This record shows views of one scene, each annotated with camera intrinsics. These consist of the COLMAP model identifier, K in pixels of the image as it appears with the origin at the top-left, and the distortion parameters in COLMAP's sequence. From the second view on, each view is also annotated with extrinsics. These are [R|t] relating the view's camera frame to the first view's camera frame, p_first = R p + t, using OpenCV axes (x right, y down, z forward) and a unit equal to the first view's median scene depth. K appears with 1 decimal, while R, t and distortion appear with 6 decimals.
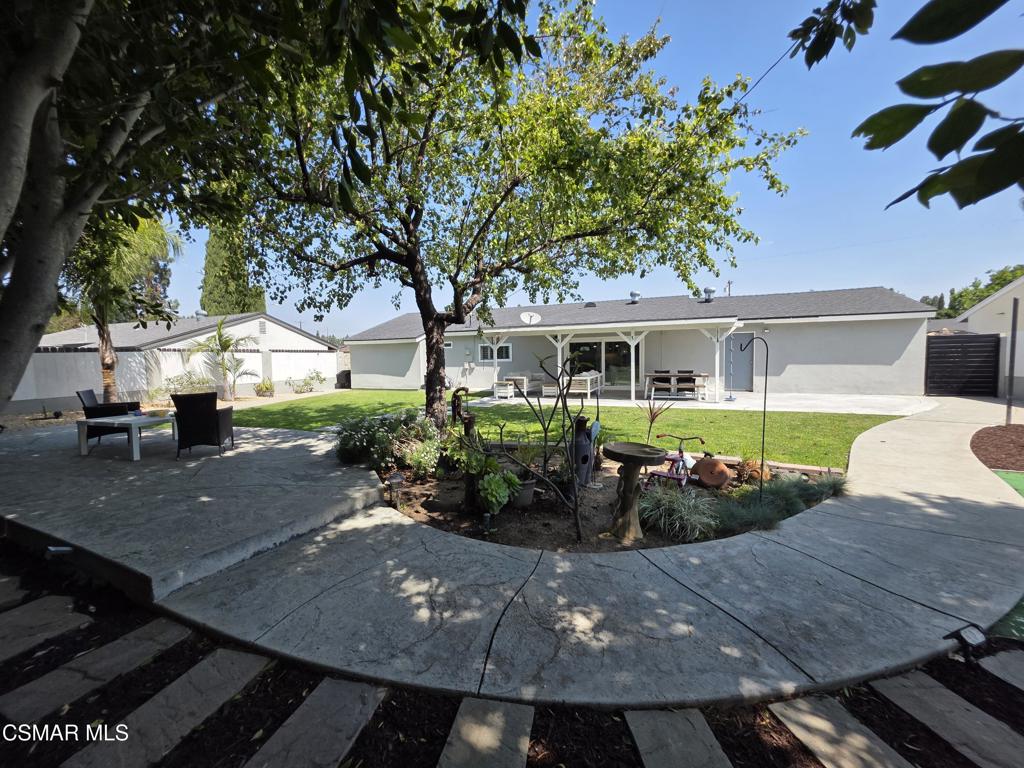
lens RADIAL K [[413.6, 0, 512.0], [0, 413.6, 384.0], [0, 0, 1]] dist [0.000008, -0.000158]
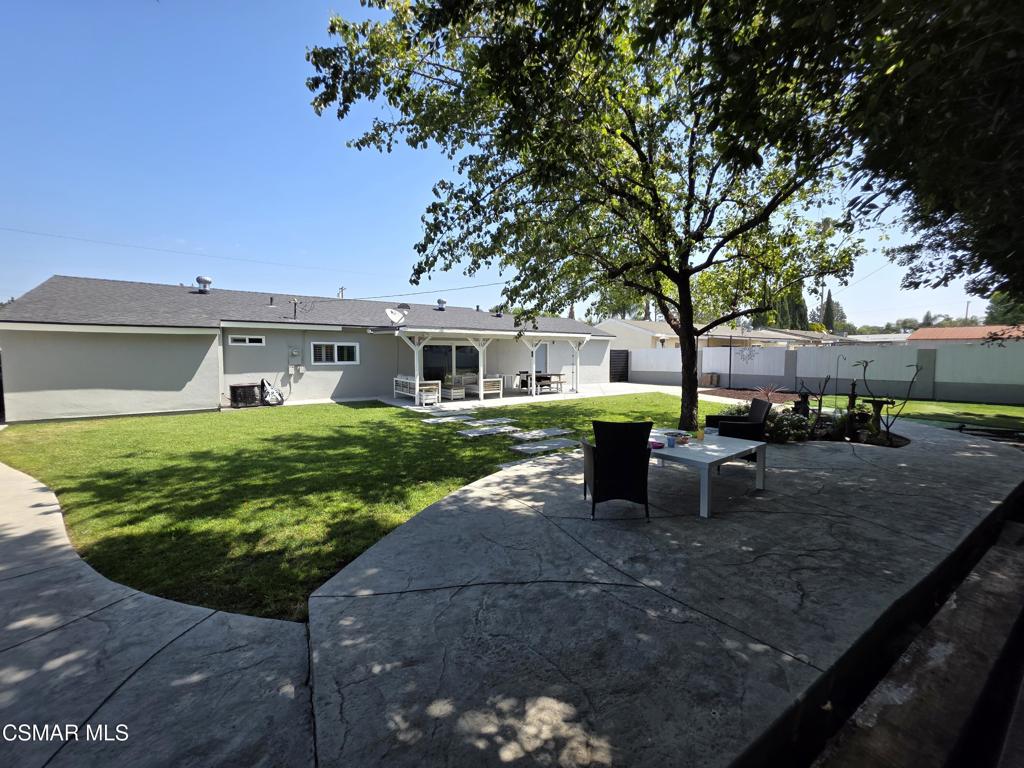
lens RADIAL K [[413.6, 0, 512.0], [0, 413.6, 384.0], [0, 0, 1]] dist [0.000008, -0.000158]
pose [[0.508512, -0.047494, 0.859744, -0.624865], [0.043200, 0.998627, 0.029614, -0.028199], [-0.859970, 0.022082, 0.509866, 0.329531]]
